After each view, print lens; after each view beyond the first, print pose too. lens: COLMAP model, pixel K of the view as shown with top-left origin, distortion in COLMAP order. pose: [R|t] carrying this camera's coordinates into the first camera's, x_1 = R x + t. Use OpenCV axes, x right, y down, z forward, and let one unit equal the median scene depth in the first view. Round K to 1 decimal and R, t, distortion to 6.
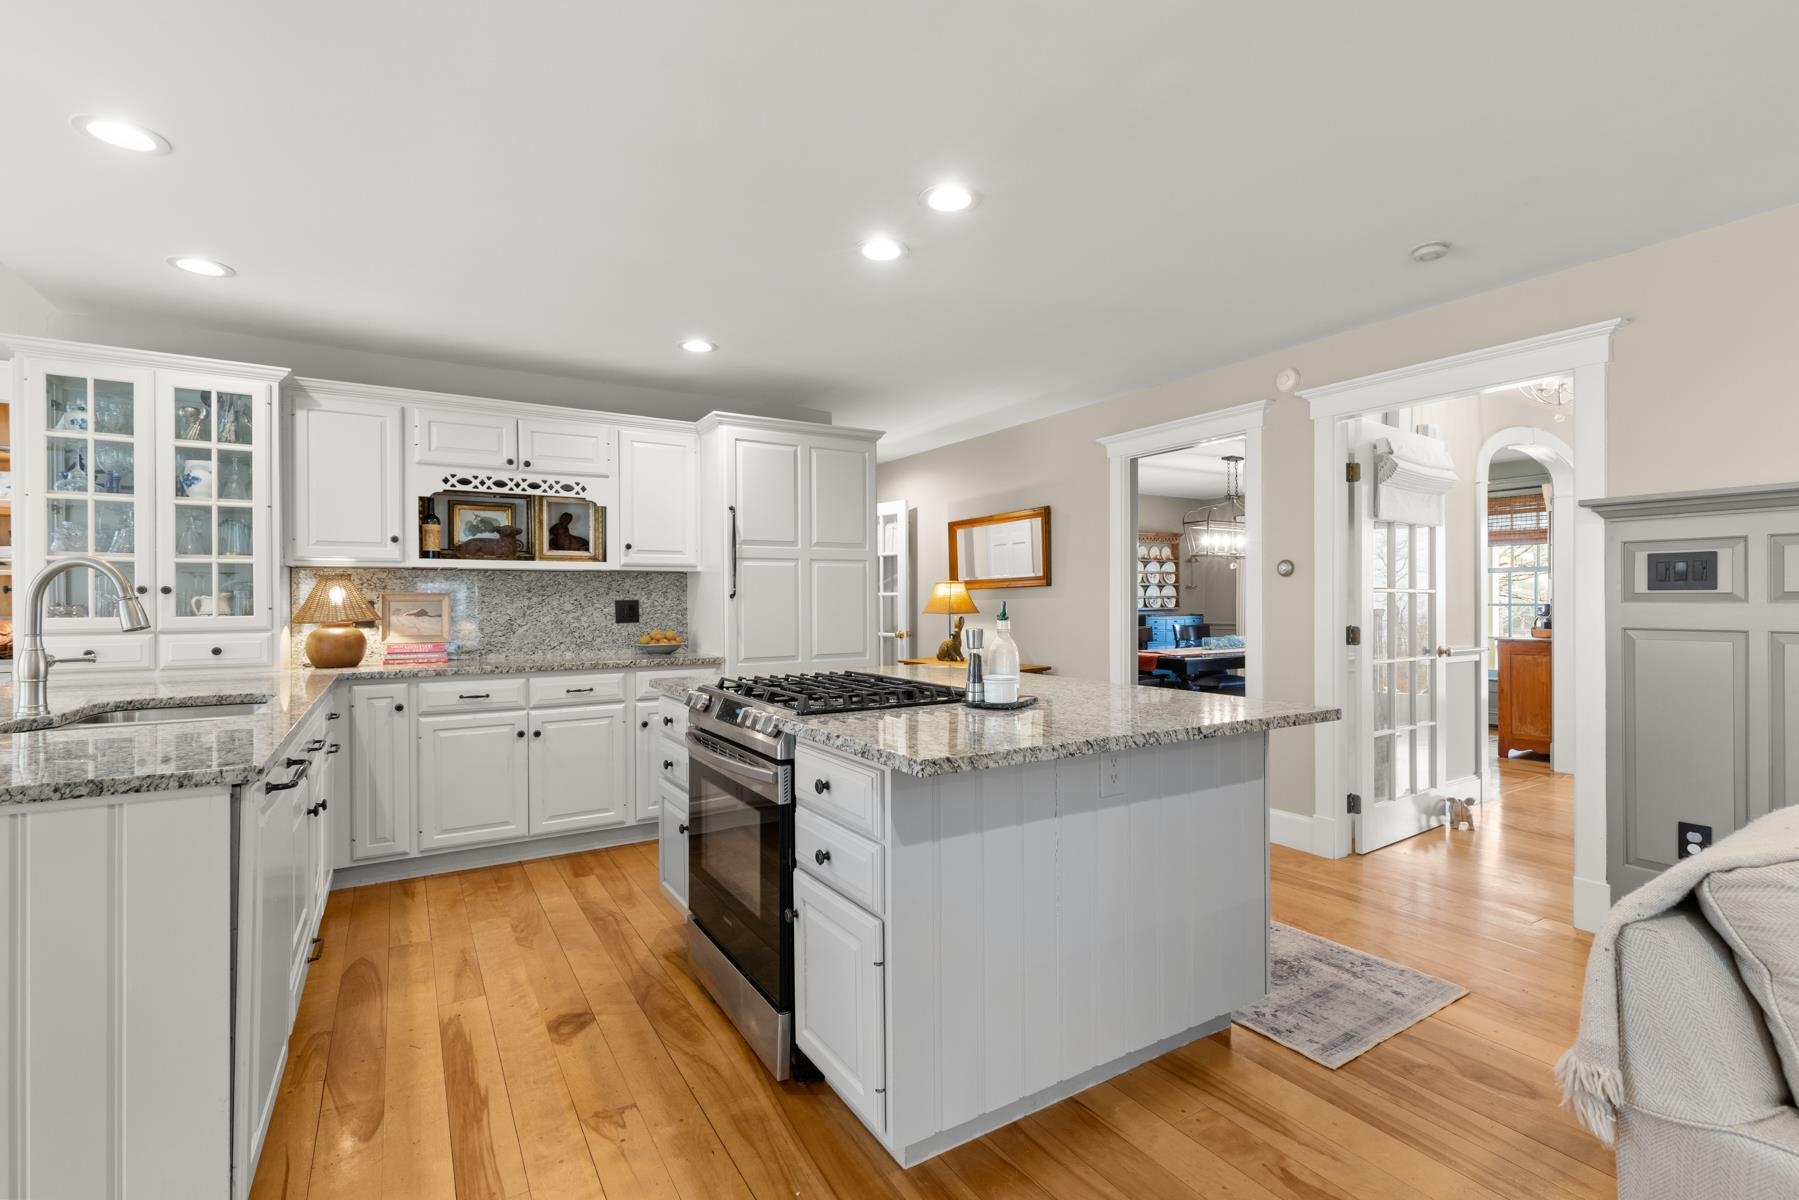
lens RADIAL K [[812.4, 0, 906.5], [0, 812.4, 604.6], [0, 0, 1]] dist [0.002025, 0.000026]
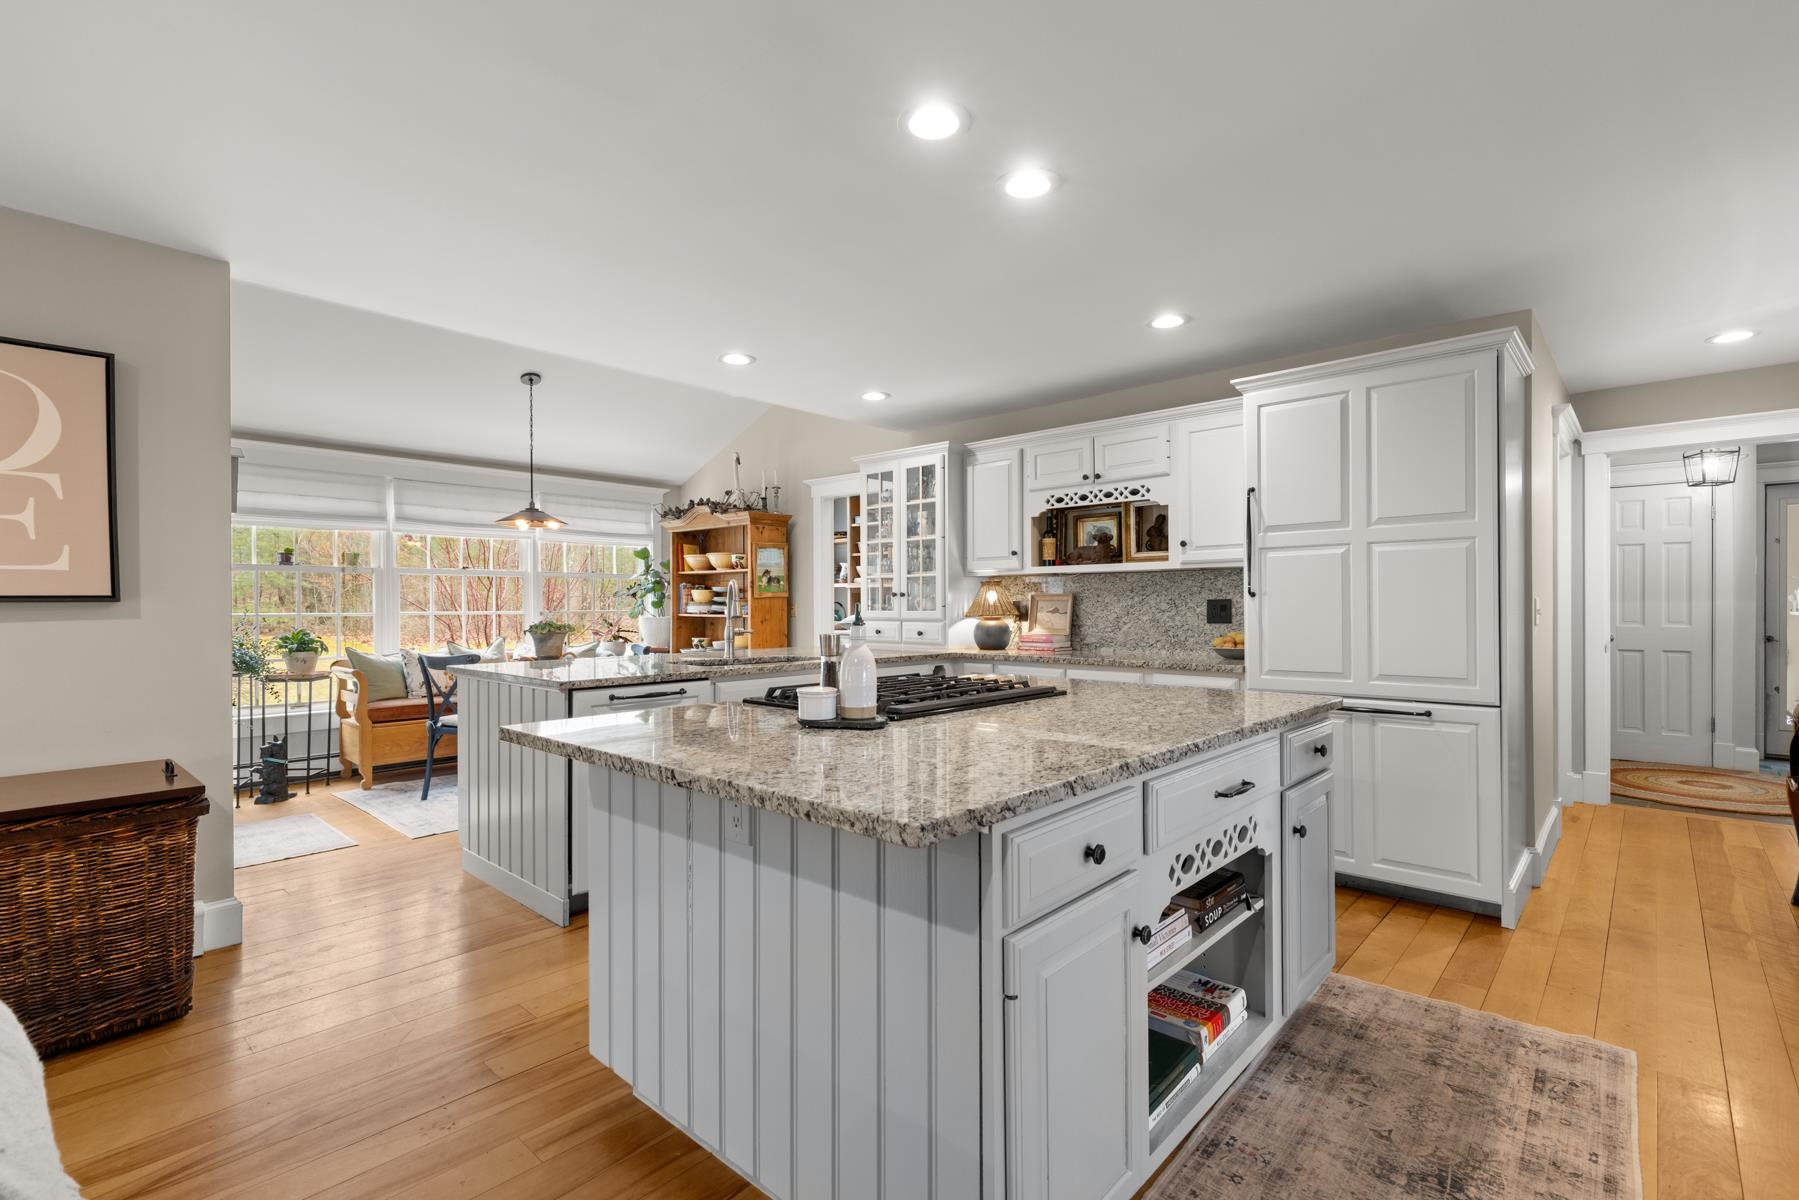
lens RADIAL K [[812.4, 0, 906.5], [0, 812.4, 604.6], [0, 0, 1]] dist [0.002025, 0.000026]
pose [[0.267929, 0.004552, -0.963428, 0.529471], [0.000330, 0.999988, 0.004817, -0.004516], [0.963439, -0.001609, 0.267924, 0.457853]]
